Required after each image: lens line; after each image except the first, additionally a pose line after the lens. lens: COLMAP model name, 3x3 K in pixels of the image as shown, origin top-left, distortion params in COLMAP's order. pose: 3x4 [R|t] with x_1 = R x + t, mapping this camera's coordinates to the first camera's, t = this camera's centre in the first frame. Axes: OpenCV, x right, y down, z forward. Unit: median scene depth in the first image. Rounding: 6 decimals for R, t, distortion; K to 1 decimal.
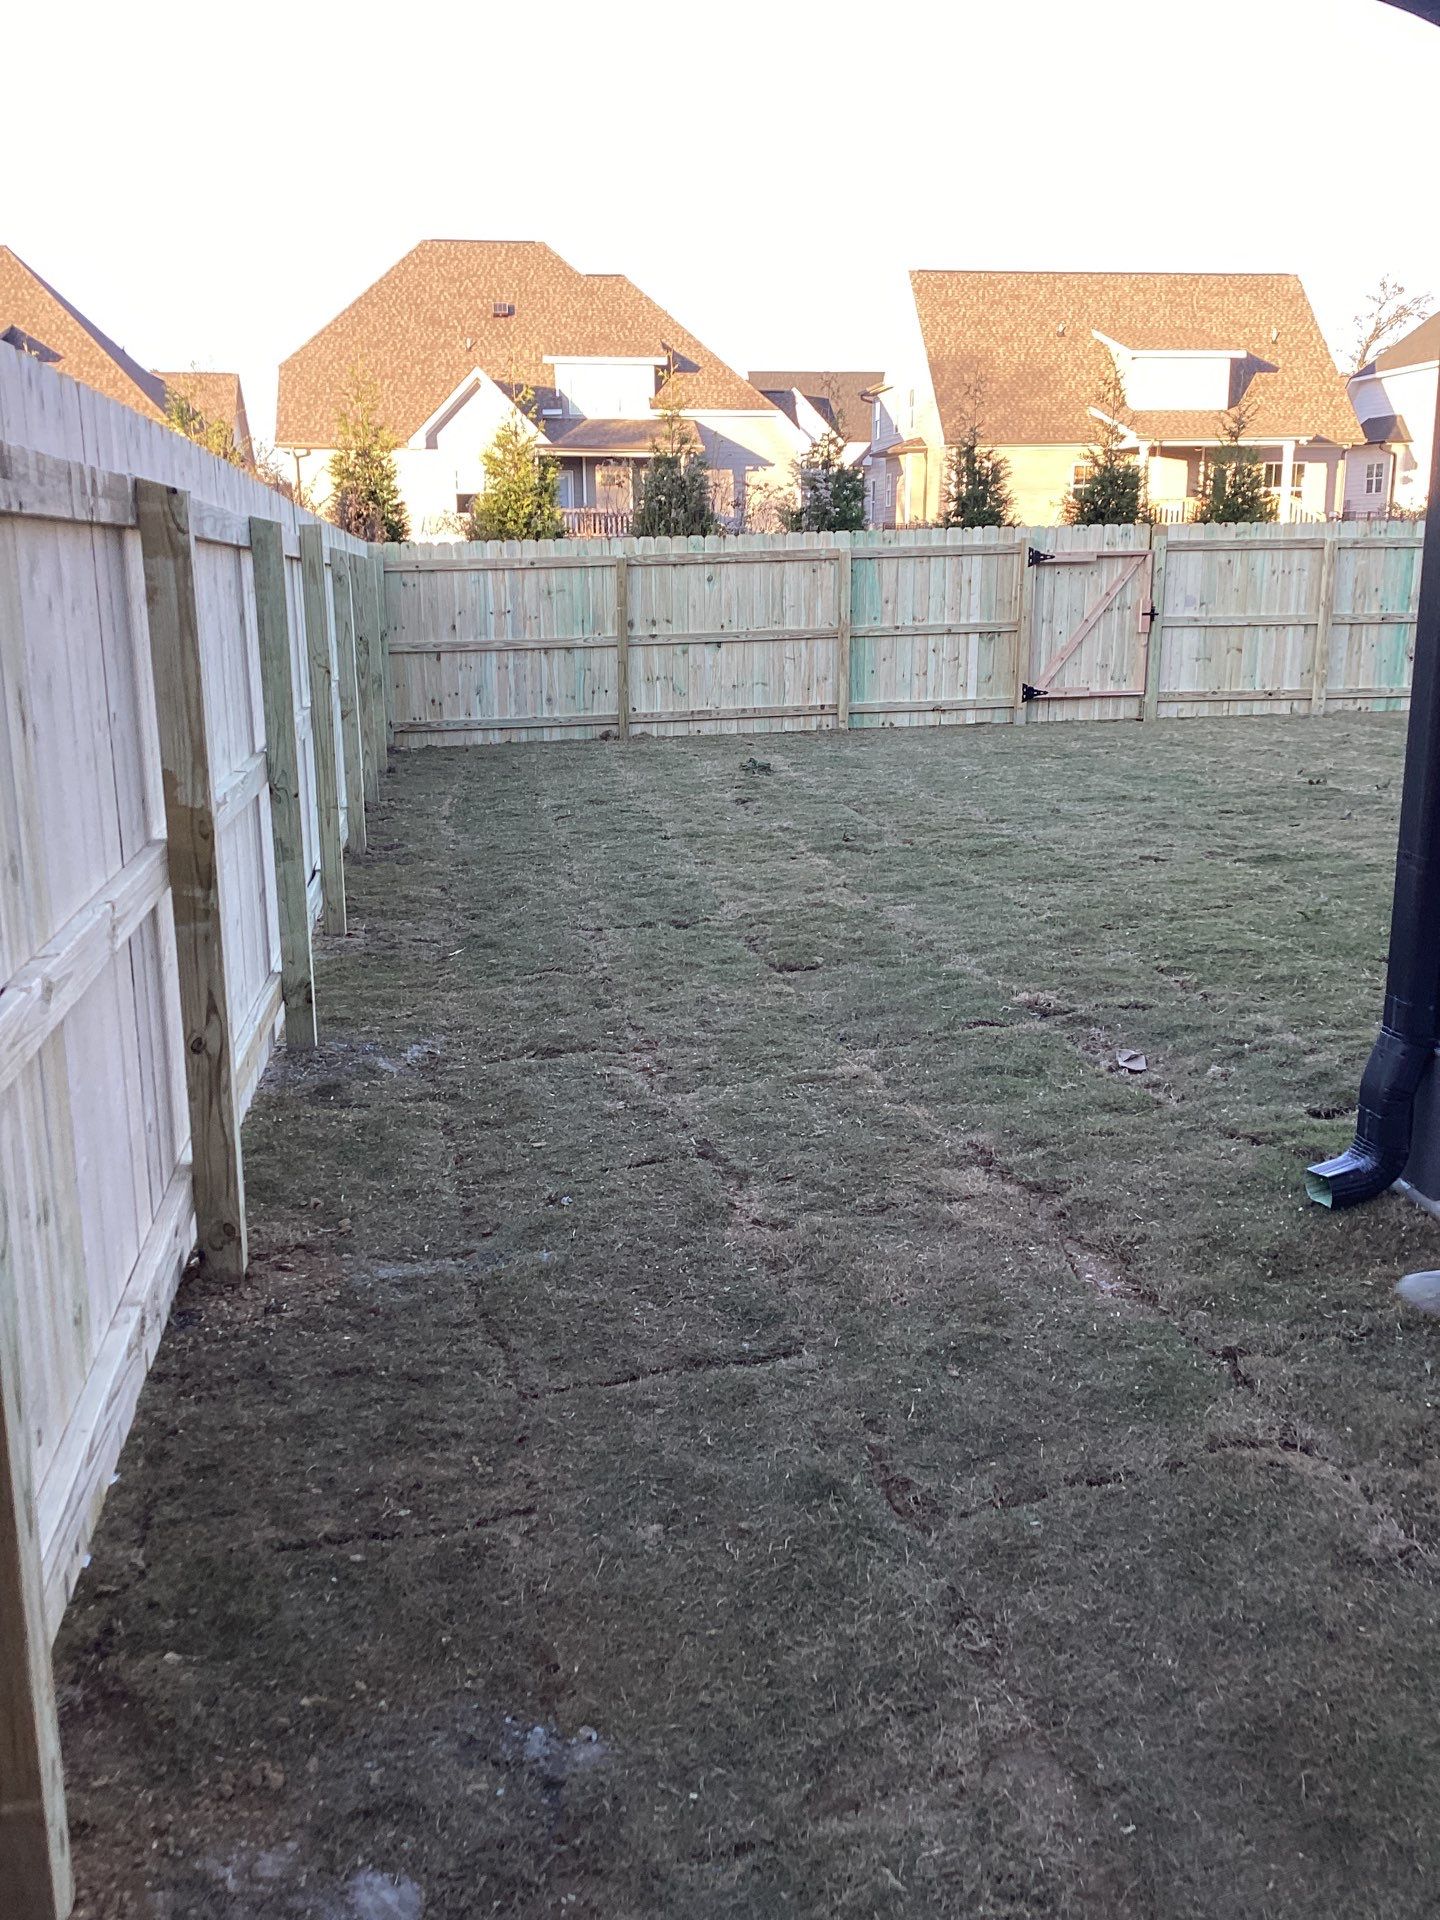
lens RADIAL K [[1720.6, 0, 711.6], [0, 1720.6, 964.7], [0, 0, 1]] dist [0.137504, -0.284205]
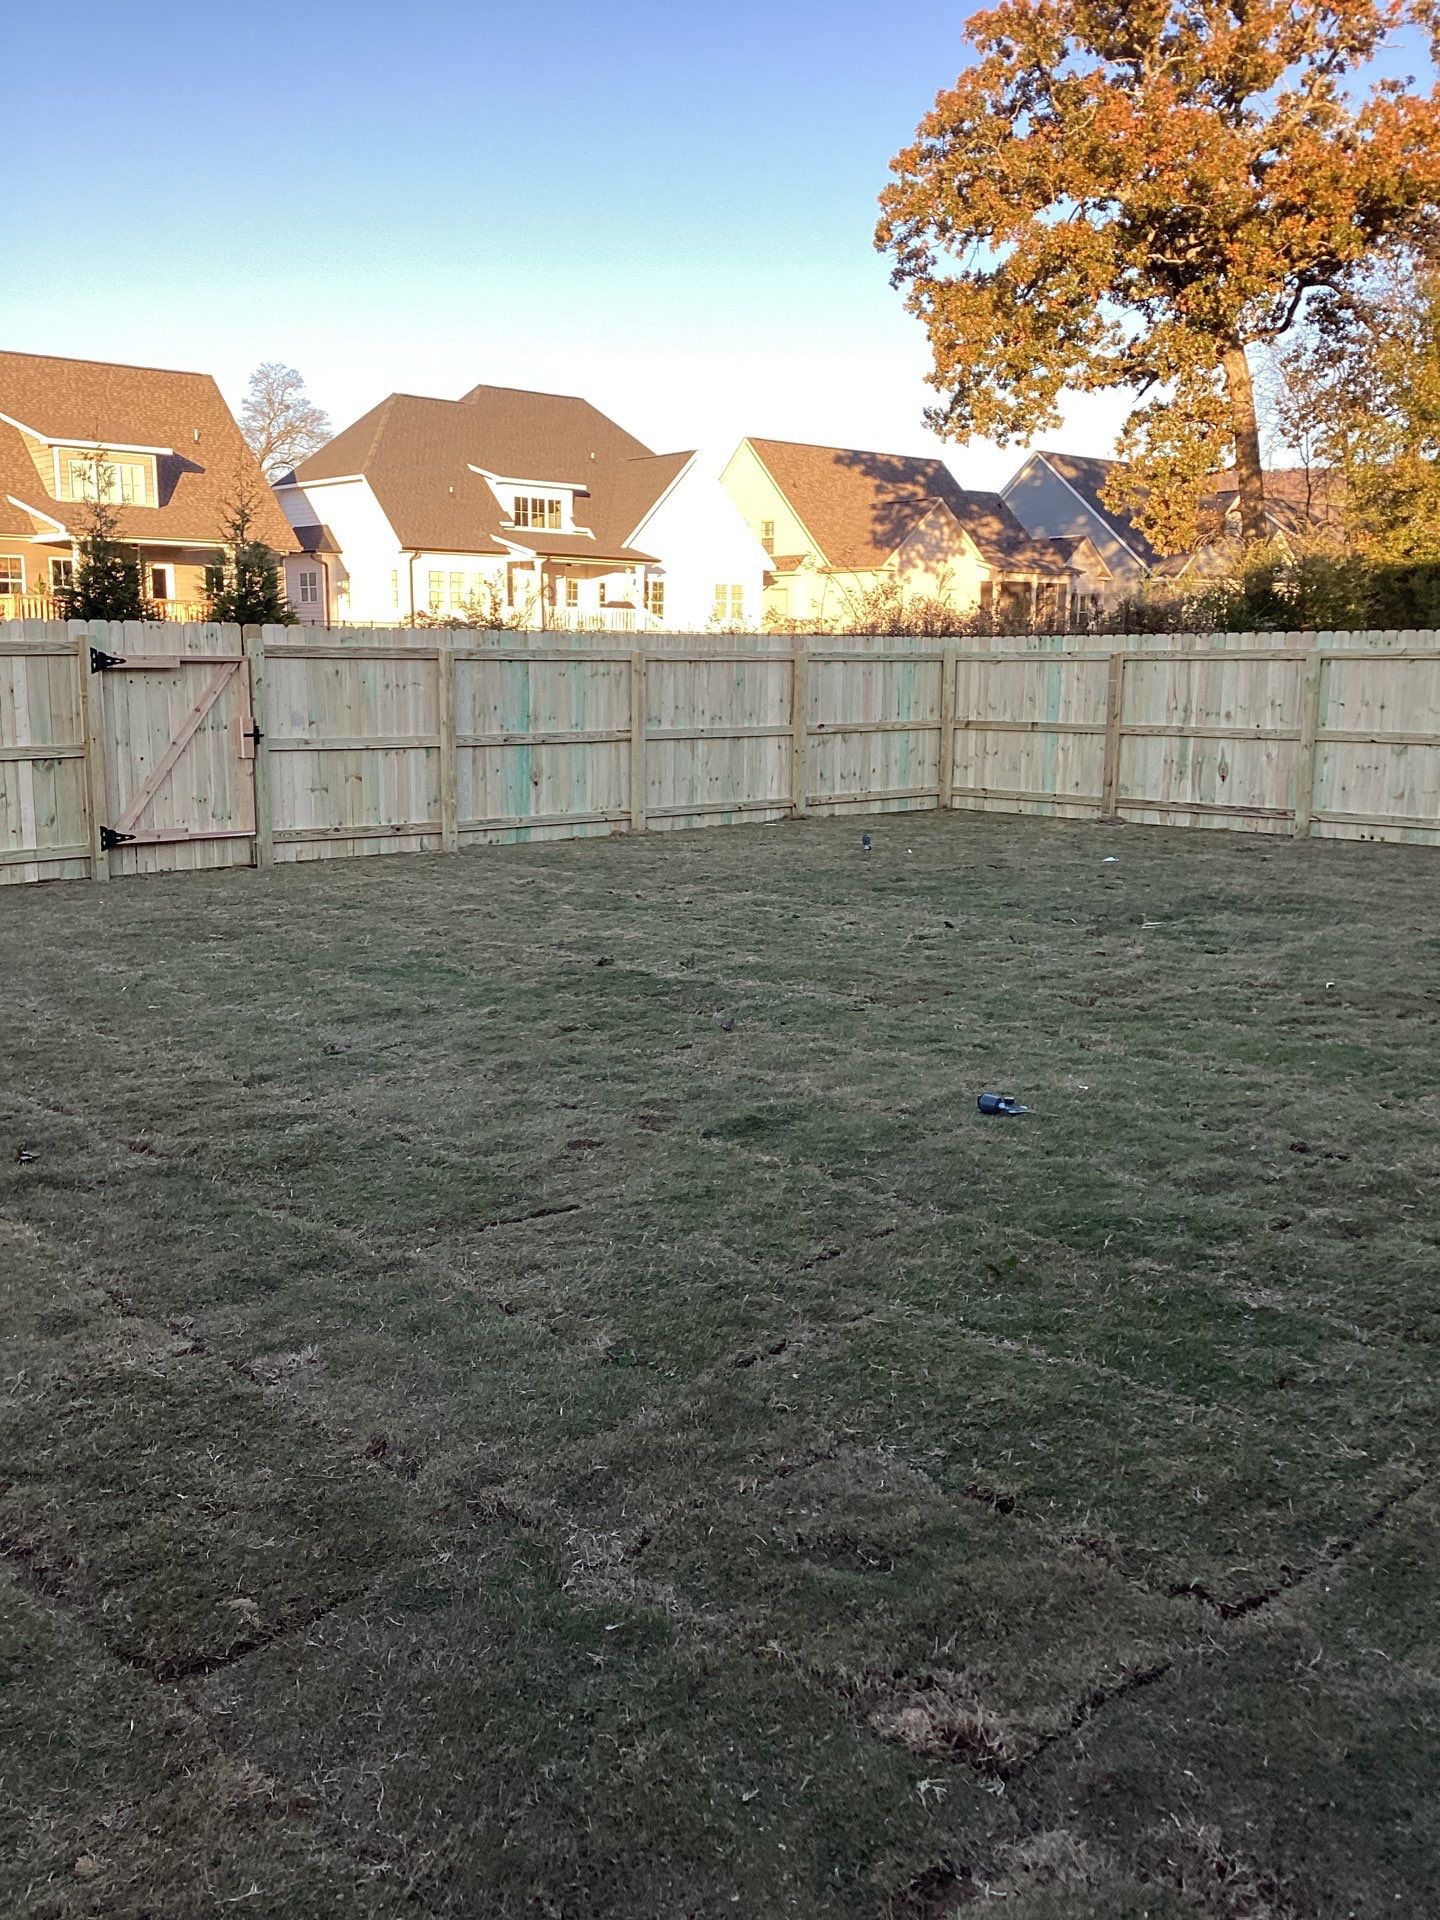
lens RADIAL K [[1720.6, 0, 711.6], [0, 1720.6, 964.7], [0, 0, 1]] dist [0.137504, -0.284205]
pose [[0.826146, -0.083164, 0.557285, -0.026286], [0.114338, 0.993214, -0.021283, -0.055411], [-0.551734, 0.081302, 0.830048, 0.229197]]
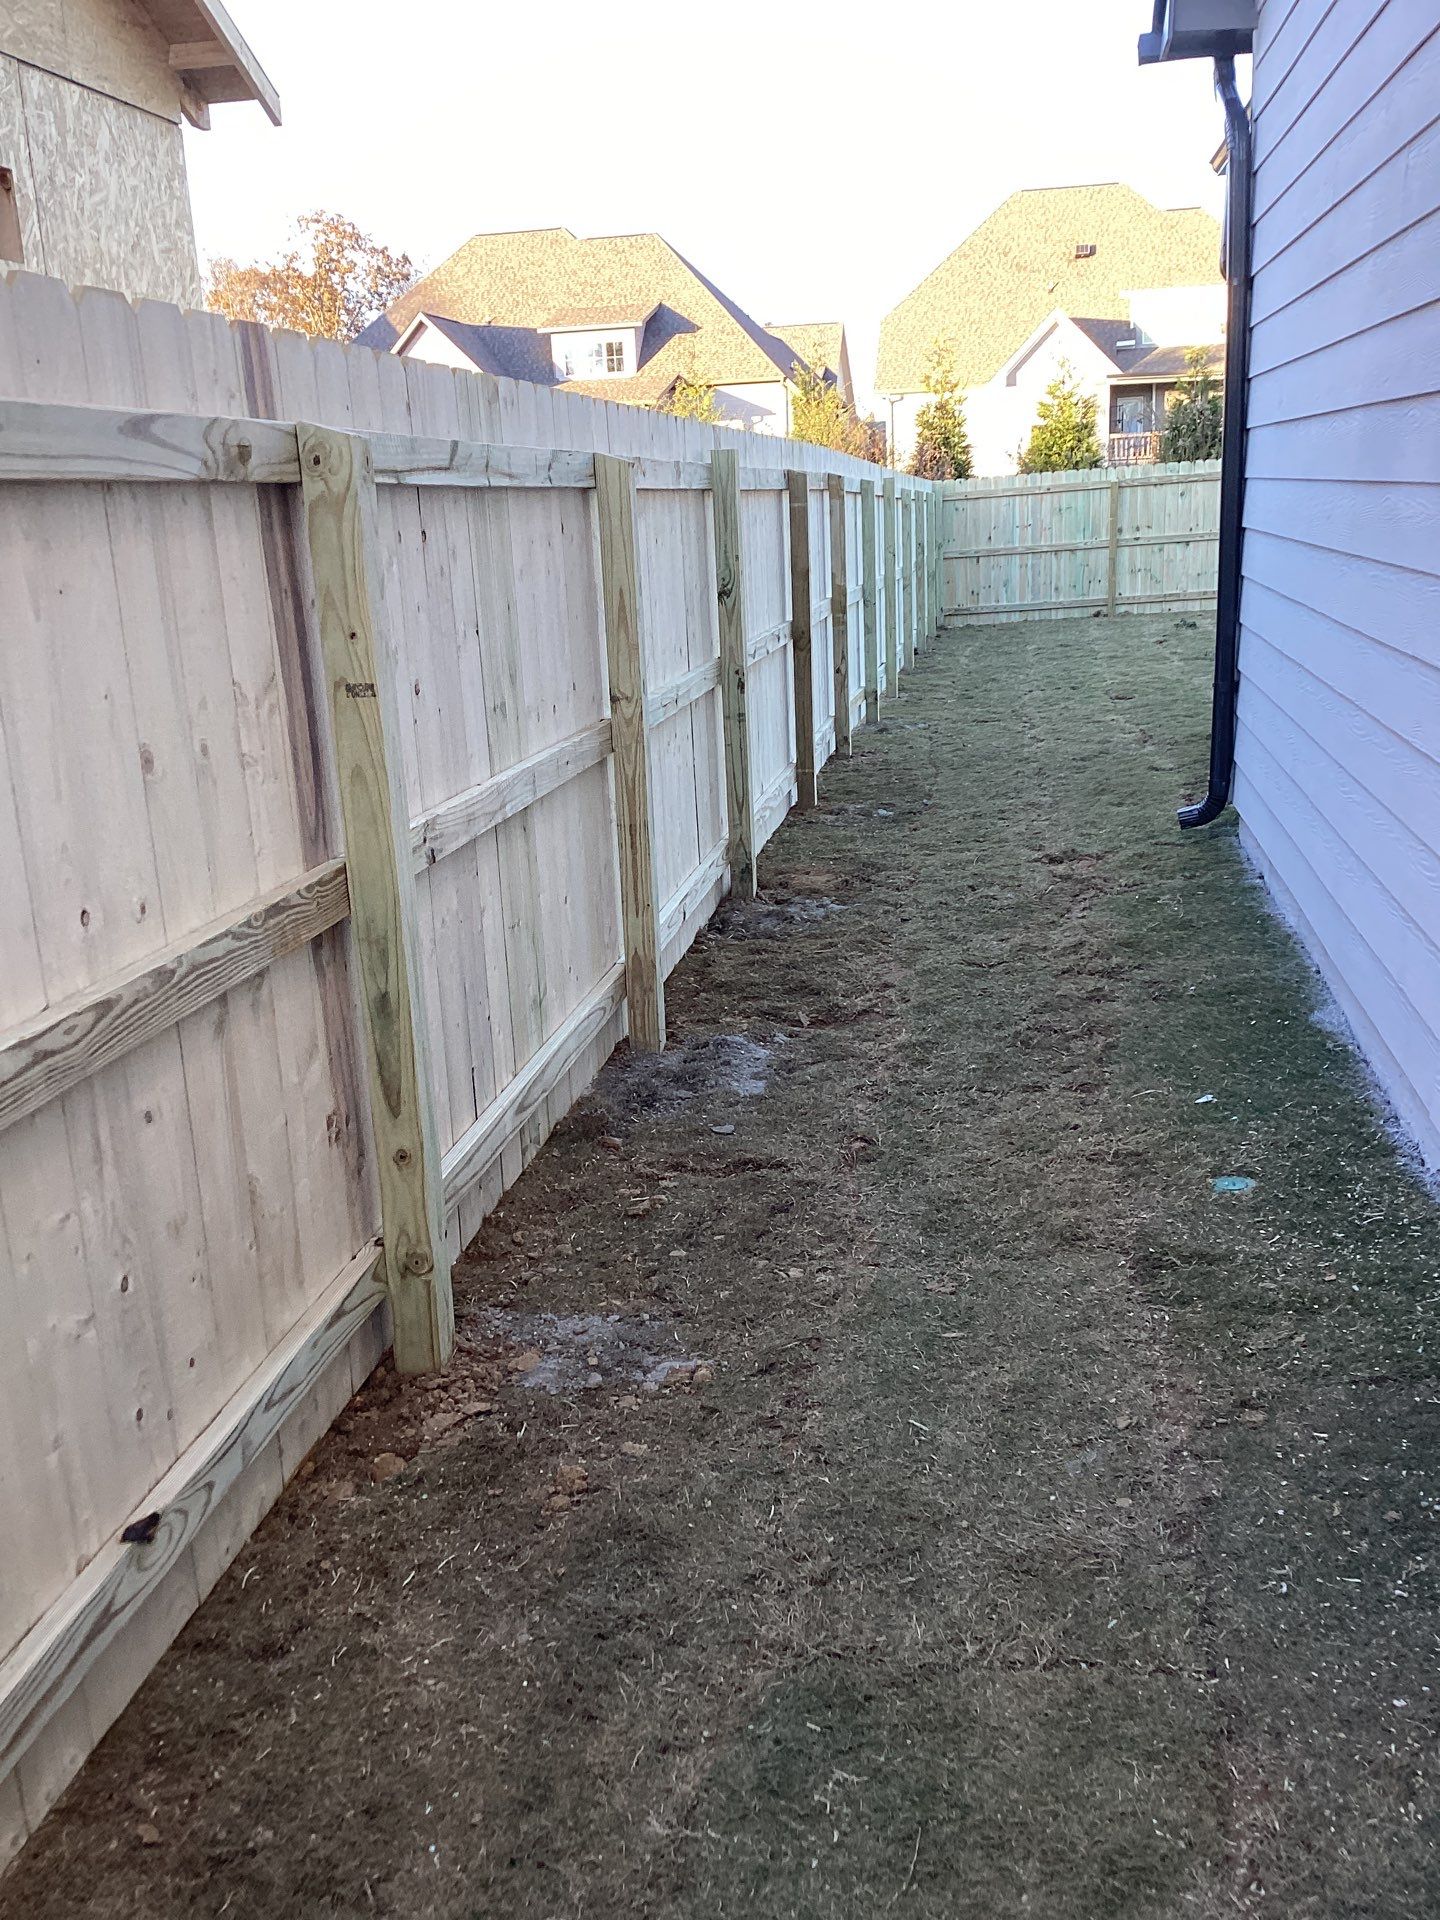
lens RADIAL K [[1720.6, 0, 711.6], [0, 1720.6, 964.7], [0, 0, 1]] dist [0.137504, -0.284205]
pose [[0.946736, 0.047376, -0.318507, 0.076514], [-0.035037, 0.998401, 0.044360, 0.071470], [0.320100, -0.030838, 0.946882, -0.310949]]
